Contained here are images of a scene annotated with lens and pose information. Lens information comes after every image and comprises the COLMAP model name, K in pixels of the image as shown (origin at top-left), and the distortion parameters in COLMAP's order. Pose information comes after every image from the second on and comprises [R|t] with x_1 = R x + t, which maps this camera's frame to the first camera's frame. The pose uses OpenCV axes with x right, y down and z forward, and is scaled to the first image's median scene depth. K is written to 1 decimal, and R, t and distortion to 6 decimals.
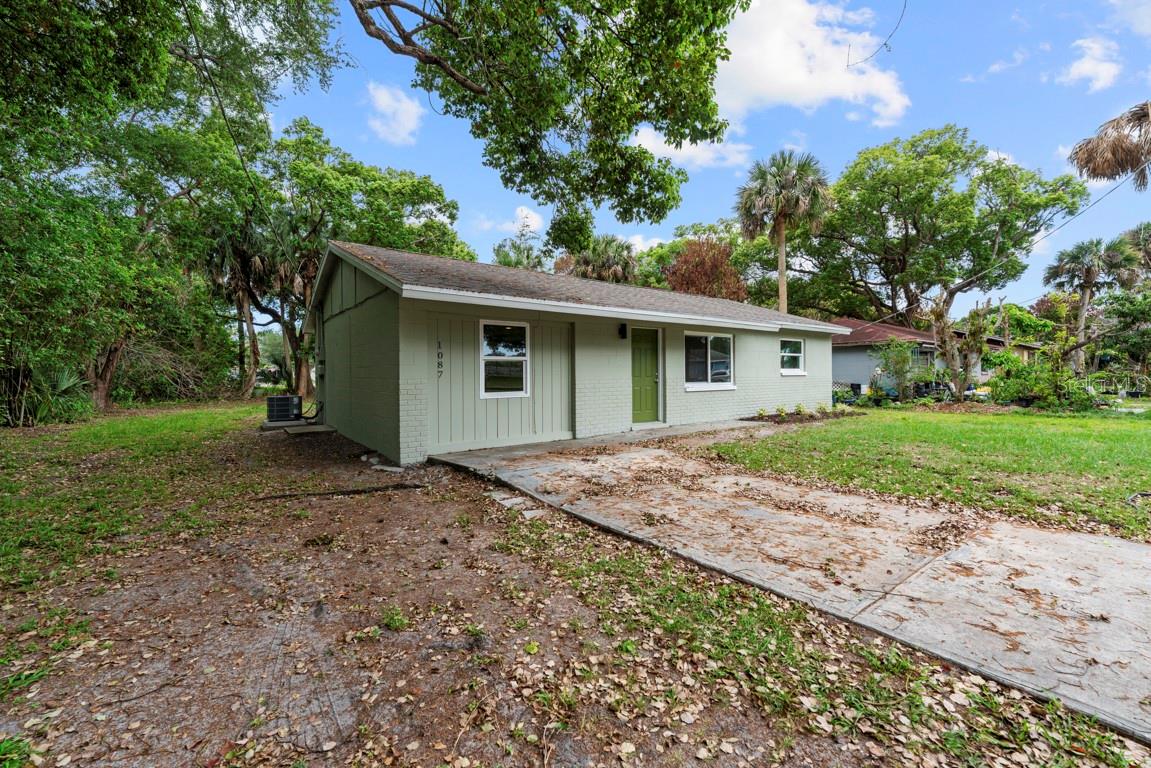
lens RADIAL K [[469.2, 0, 546.8], [0, 469.2, 370.6], [0, 0, 1]] dist [-0.000011, -0.000113]
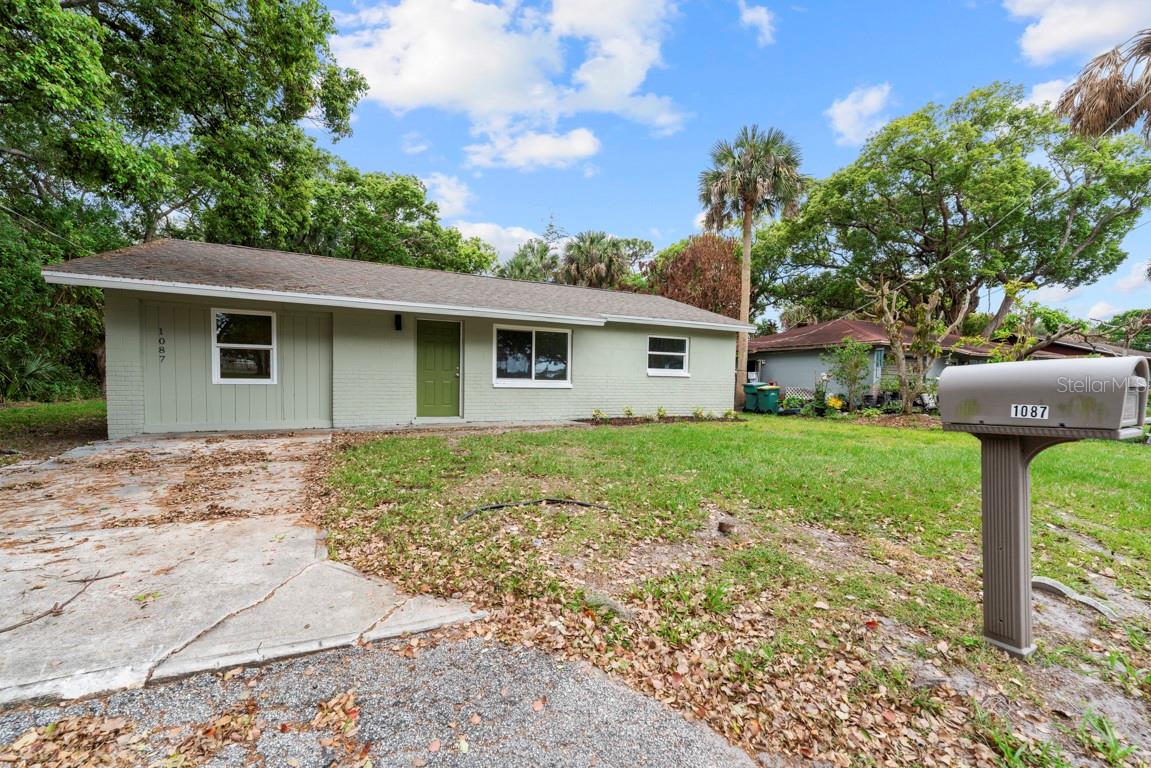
lens RADIAL K [[468.7, 0, 562.7], [0, 468.7, 393.5], [0, 0, 1]] dist [0.000119, 0.000055]
pose [[0.983211, 0.030316, -0.179934, 0.581298], [-0.023732, 0.998972, 0.038631, 0.016015], [0.180920, -0.033712, 0.982920, 0.073774]]
